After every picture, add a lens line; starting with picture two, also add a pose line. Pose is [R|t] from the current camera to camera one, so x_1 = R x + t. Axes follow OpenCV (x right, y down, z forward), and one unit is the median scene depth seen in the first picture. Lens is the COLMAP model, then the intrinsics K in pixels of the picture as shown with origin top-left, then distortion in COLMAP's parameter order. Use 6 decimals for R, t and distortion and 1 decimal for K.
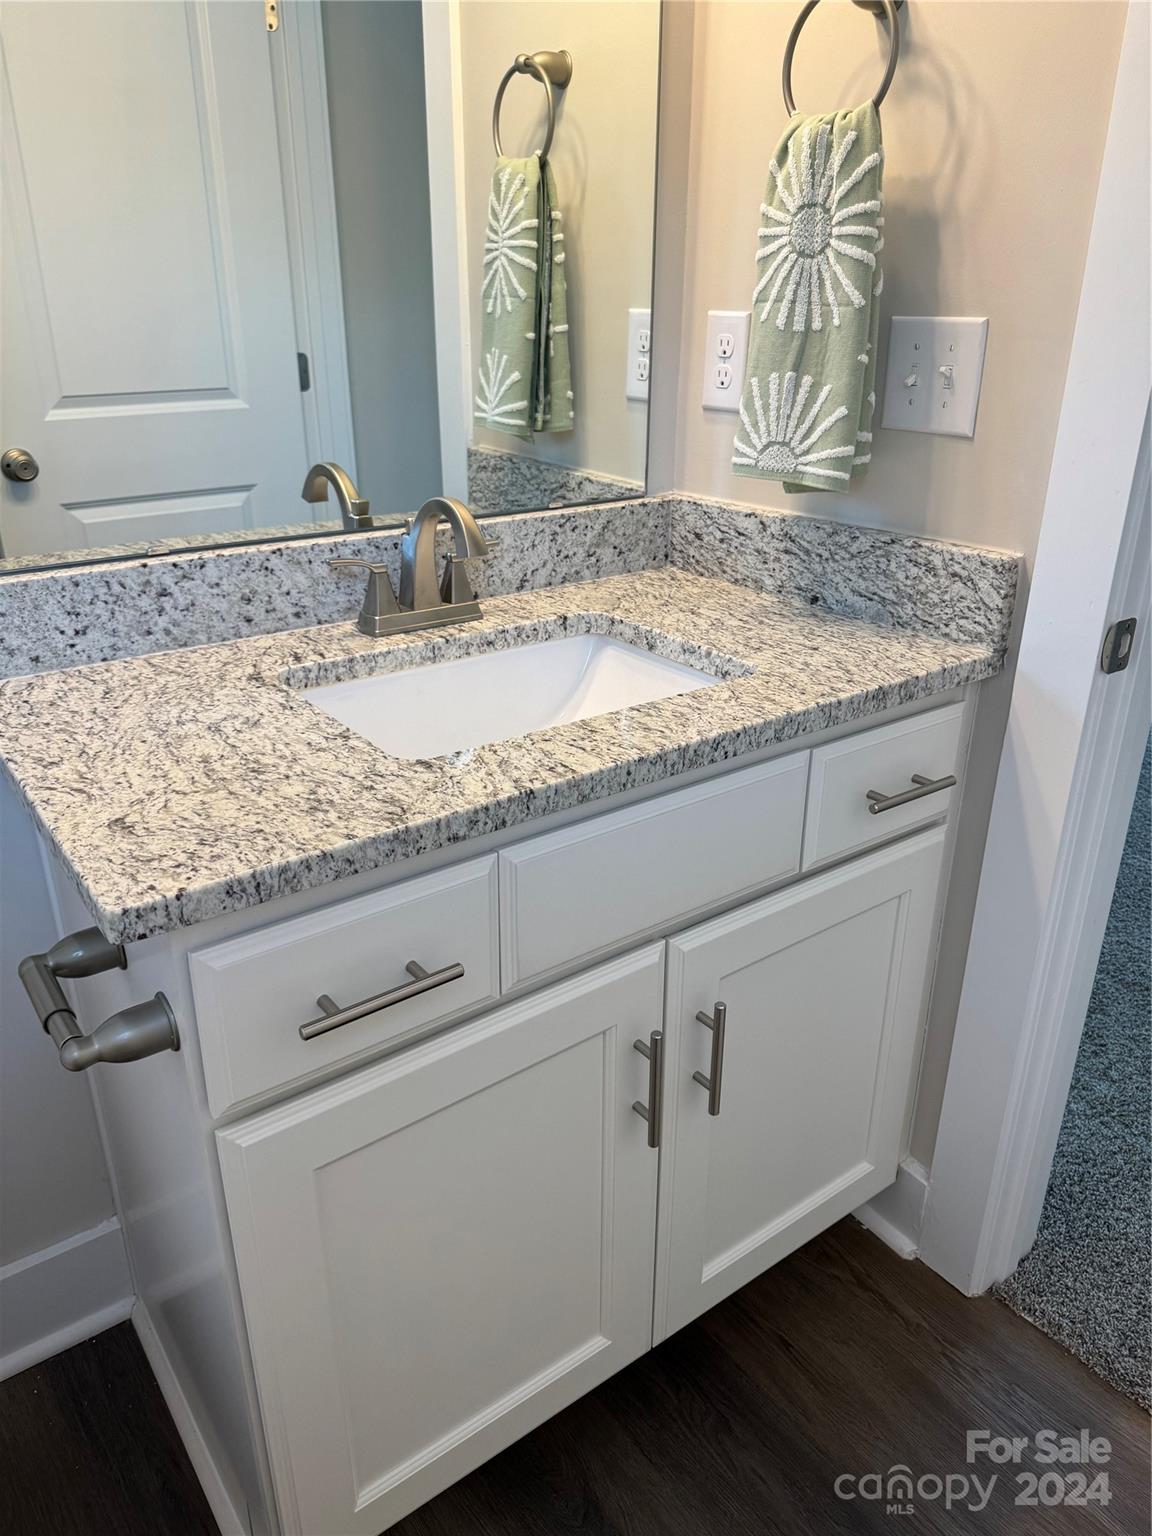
lens RADIAL K [[1079.9, 0, 620.7], [0, 1079.9, 758.7], [0, 0, 1]] dist [0.060153, -0.058981]
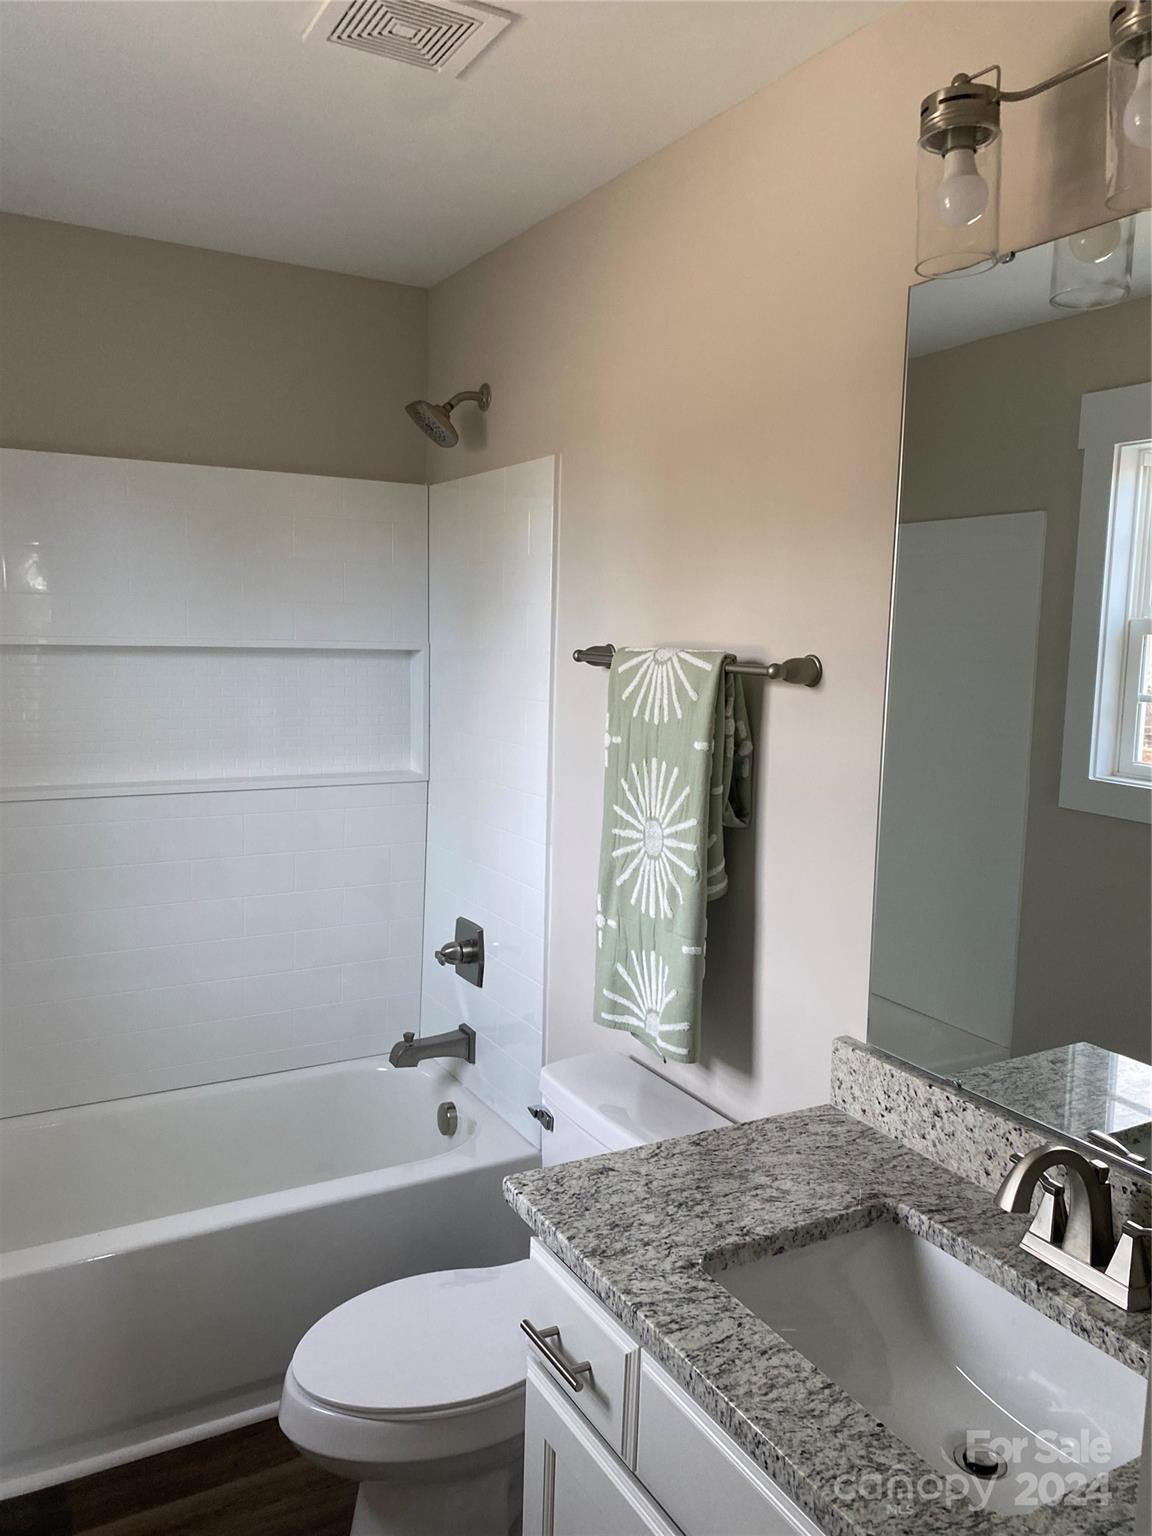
lens RADIAL K [[1178.8, 0, 602.0], [0, 1178.8, 772.9], [0, 0, 1]] dist [0.059258, -0.032010]
pose [[-0.131993, 0.108666, -0.985276, 0.995908], [-0.416828, 0.895737, 0.154631, -0.594906], [0.899351, 0.431101, -0.072935, 0.639585]]
